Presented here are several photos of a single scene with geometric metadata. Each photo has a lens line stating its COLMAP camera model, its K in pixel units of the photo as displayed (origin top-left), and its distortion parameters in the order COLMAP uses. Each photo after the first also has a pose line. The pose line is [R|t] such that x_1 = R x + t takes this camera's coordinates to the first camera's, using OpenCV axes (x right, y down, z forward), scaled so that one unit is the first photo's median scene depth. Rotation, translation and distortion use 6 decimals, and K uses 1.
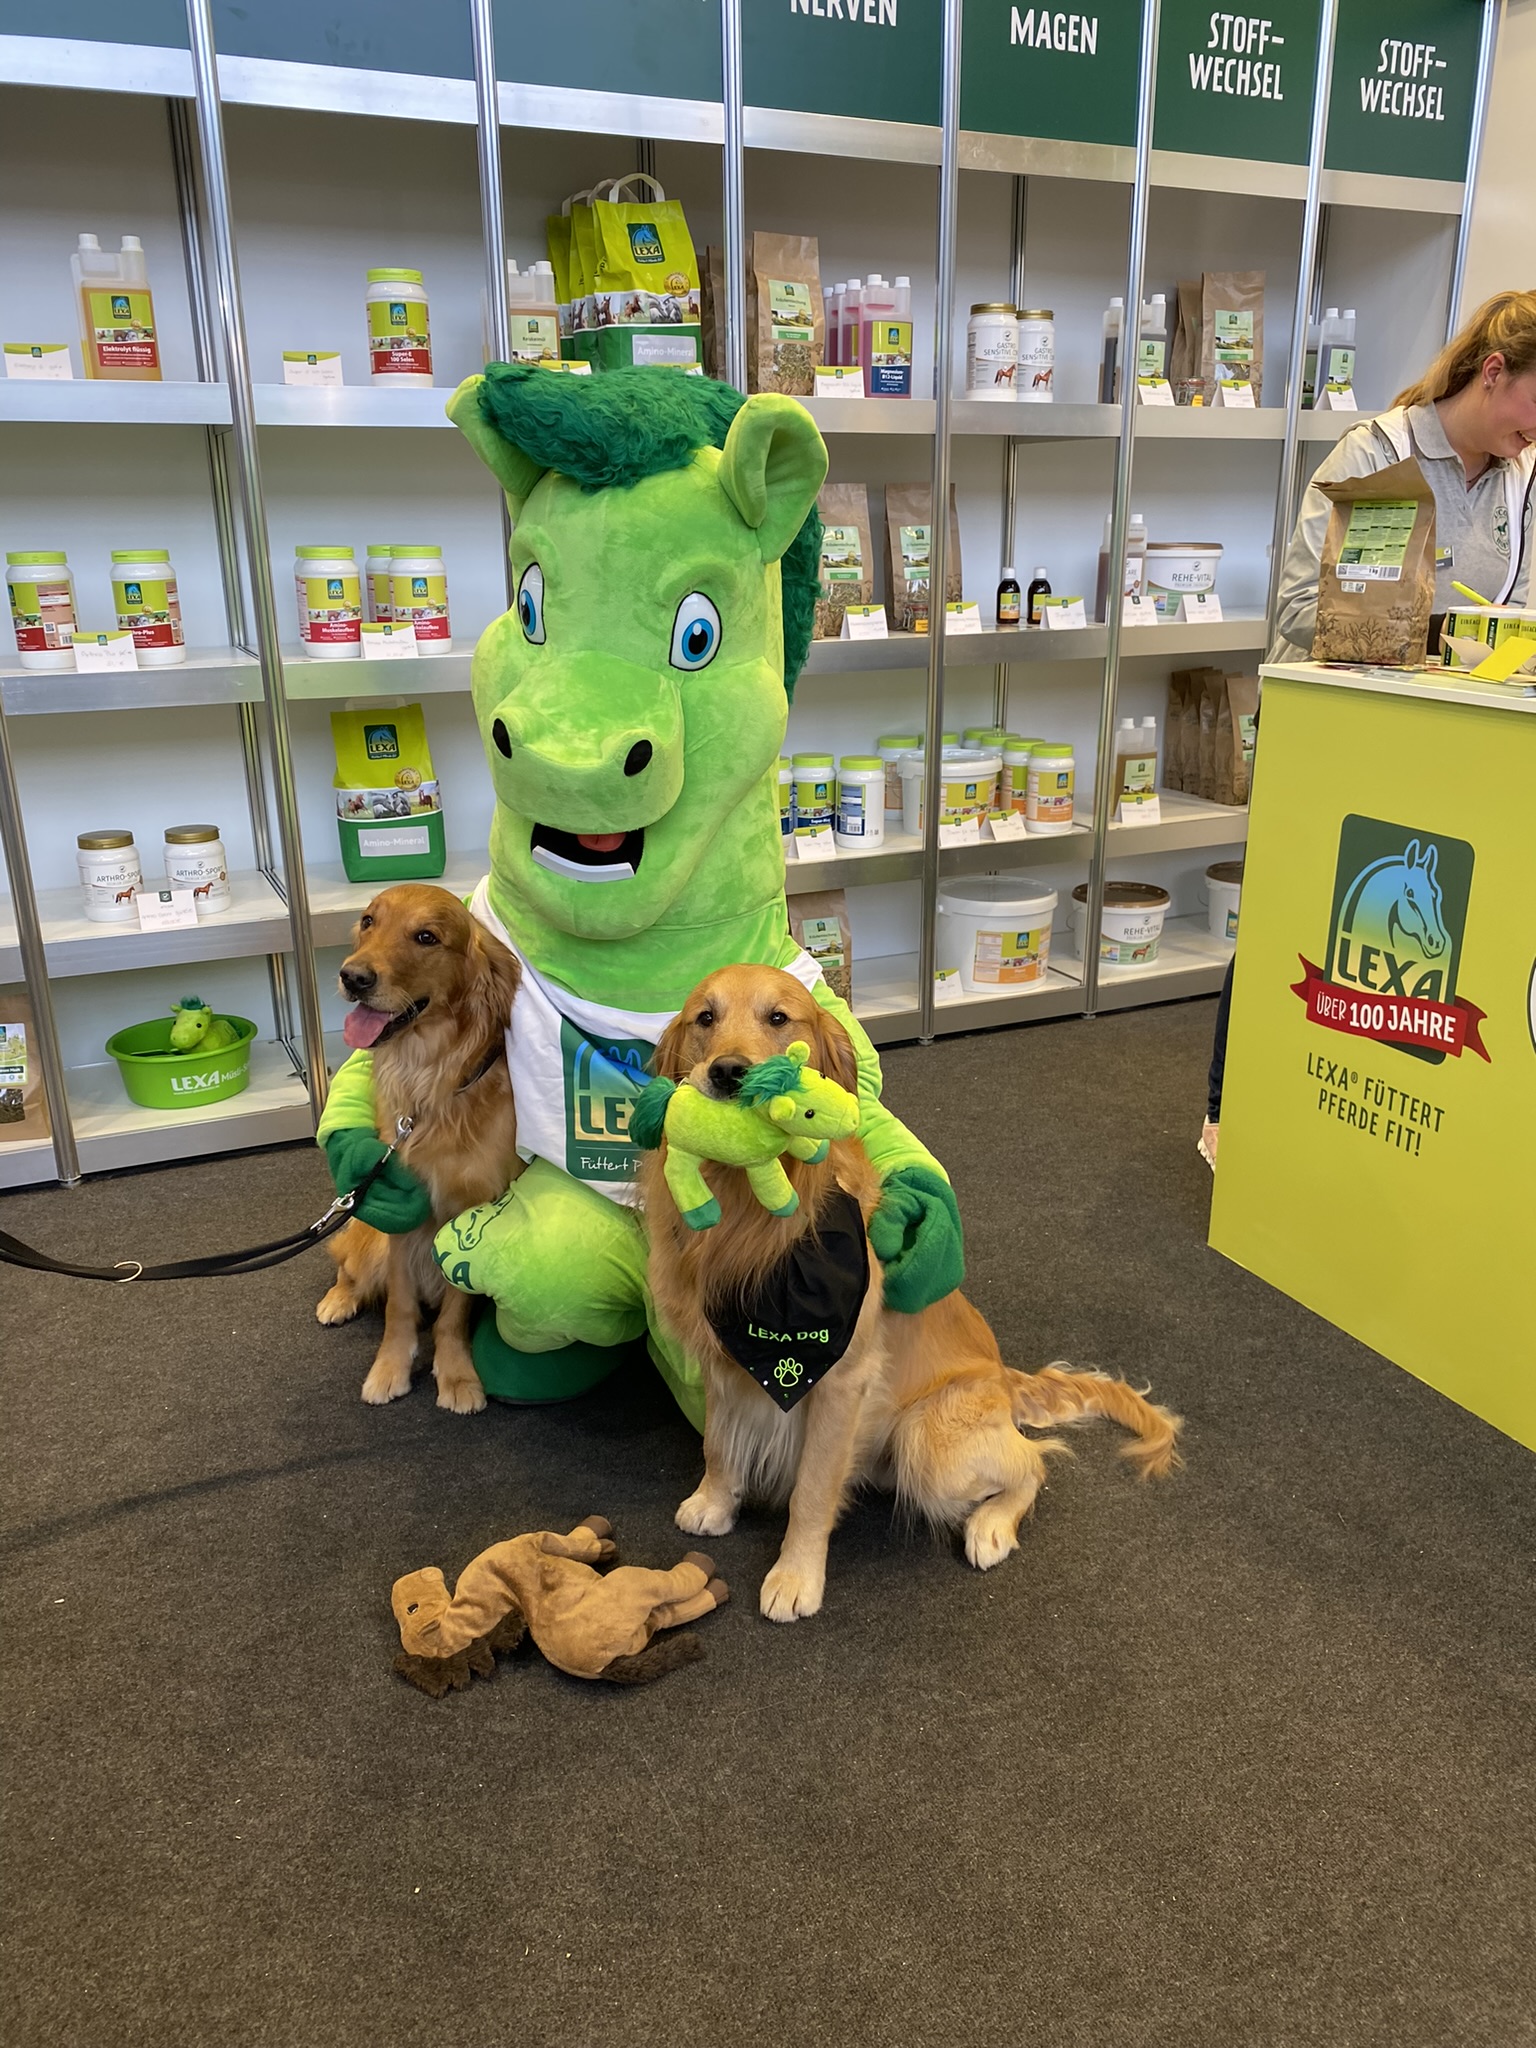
lens RADIAL K [[1558.2, 0, 773.0], [0, 1558.2, 1019.5], [0, 0, 1]] dist [0.009168, 0.000545]
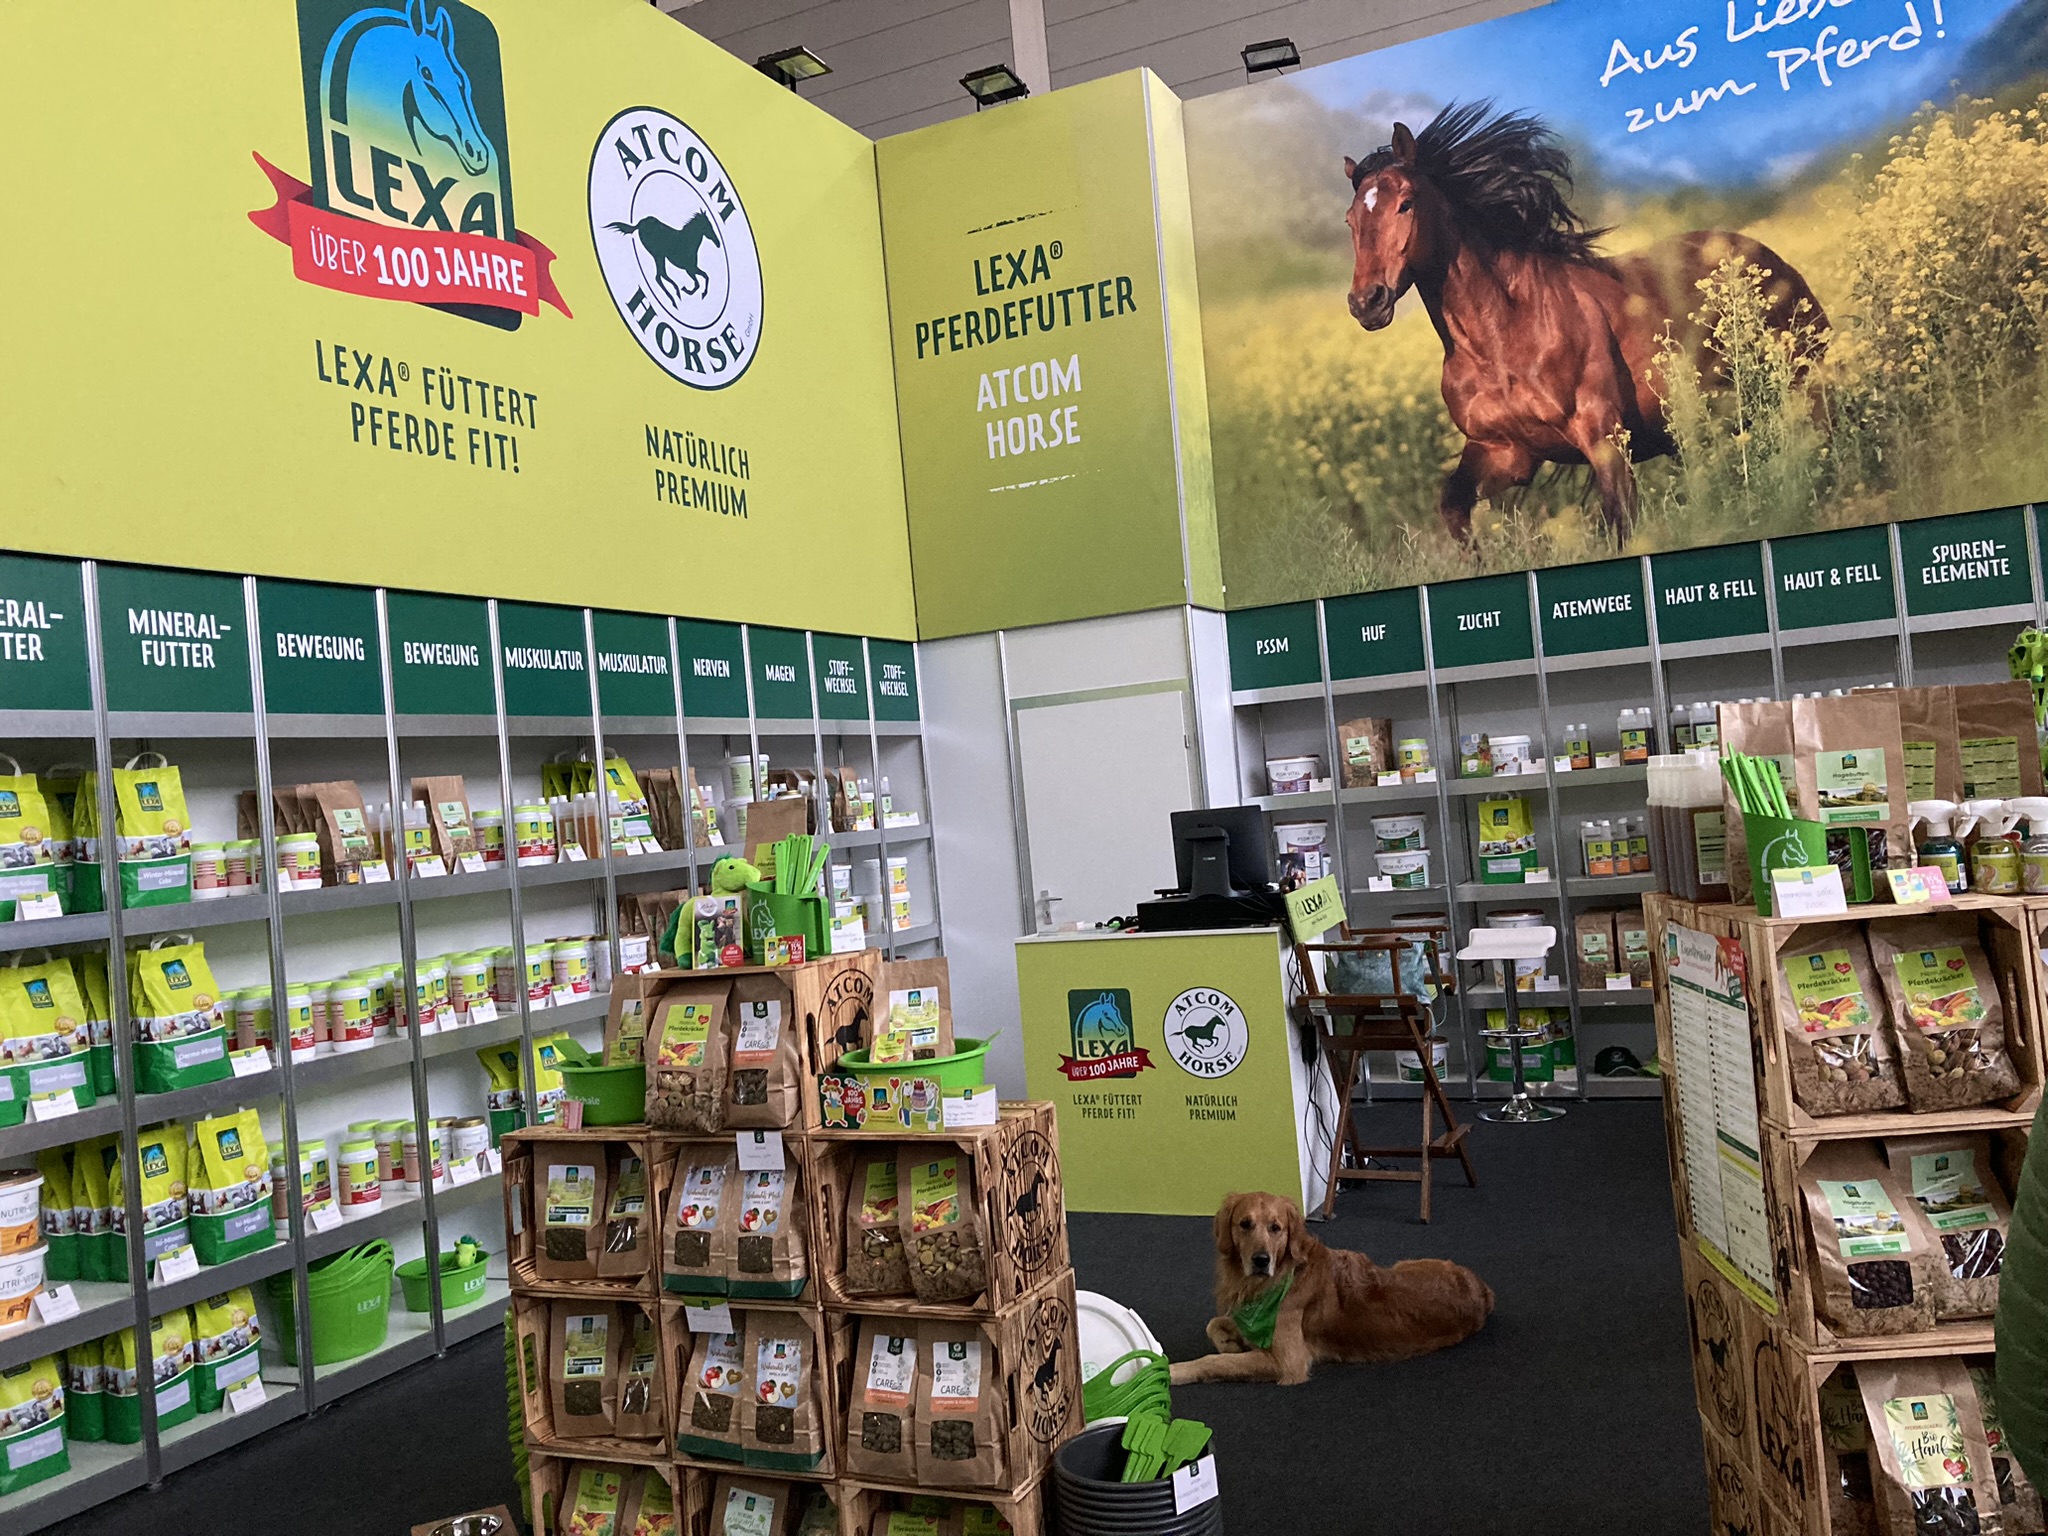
lens RADIAL K [[1675.7, 0, 1024.0], [0, 1675.7, 768.0], [0, 0, 1]] dist [-0.014063, 0.002918]
pose [[0.766746, -0.048257, 0.640135, -0.948467], [0.275682, 0.925291, -0.260454, 0.147222], [-0.579742, 0.376176, 0.722766, -0.711016]]
